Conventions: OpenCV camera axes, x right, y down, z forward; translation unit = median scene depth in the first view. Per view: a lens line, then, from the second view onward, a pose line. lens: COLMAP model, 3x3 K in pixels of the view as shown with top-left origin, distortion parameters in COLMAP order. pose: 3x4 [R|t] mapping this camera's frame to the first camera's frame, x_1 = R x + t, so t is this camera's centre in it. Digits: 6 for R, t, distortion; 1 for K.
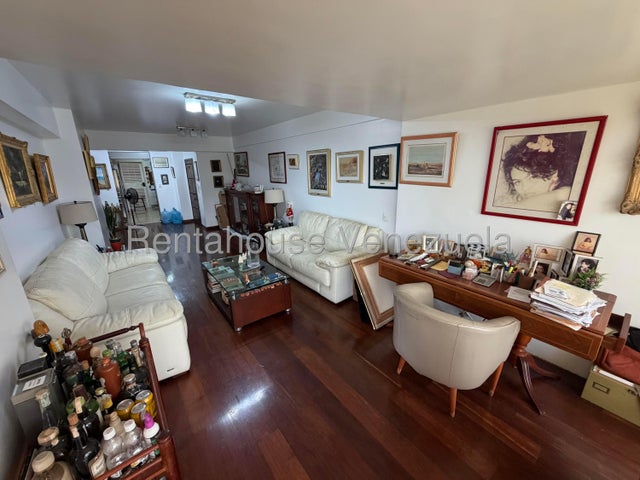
lens RADIAL K [[249.0, 0, 319.3], [0, 249.0, 237.9], [0, 0, 1]] dist [-0.003768, -0.000048]
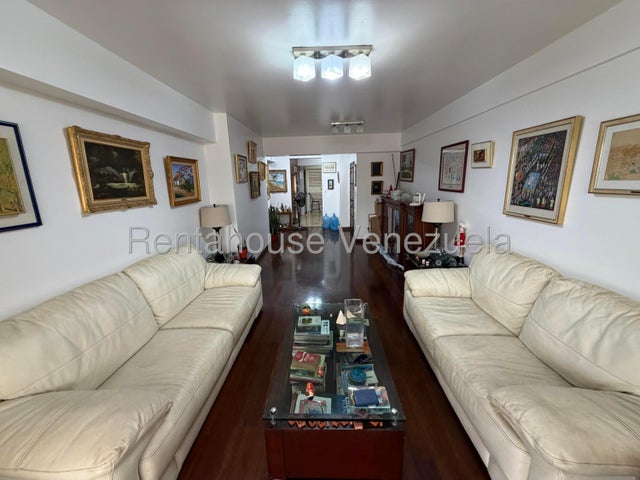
lens RADIAL K [[249.0, 0, 321.6], [0, 249.0, 239.0], [0, 0, 1]] dist [-0.003768, -0.000048]
pose [[0.773828, 0.144430, -0.616710, -0.008434], [-0.156820, 0.987028, 0.034384, -0.074404], [0.613676, 0.070106, 0.786439, 0.322455]]
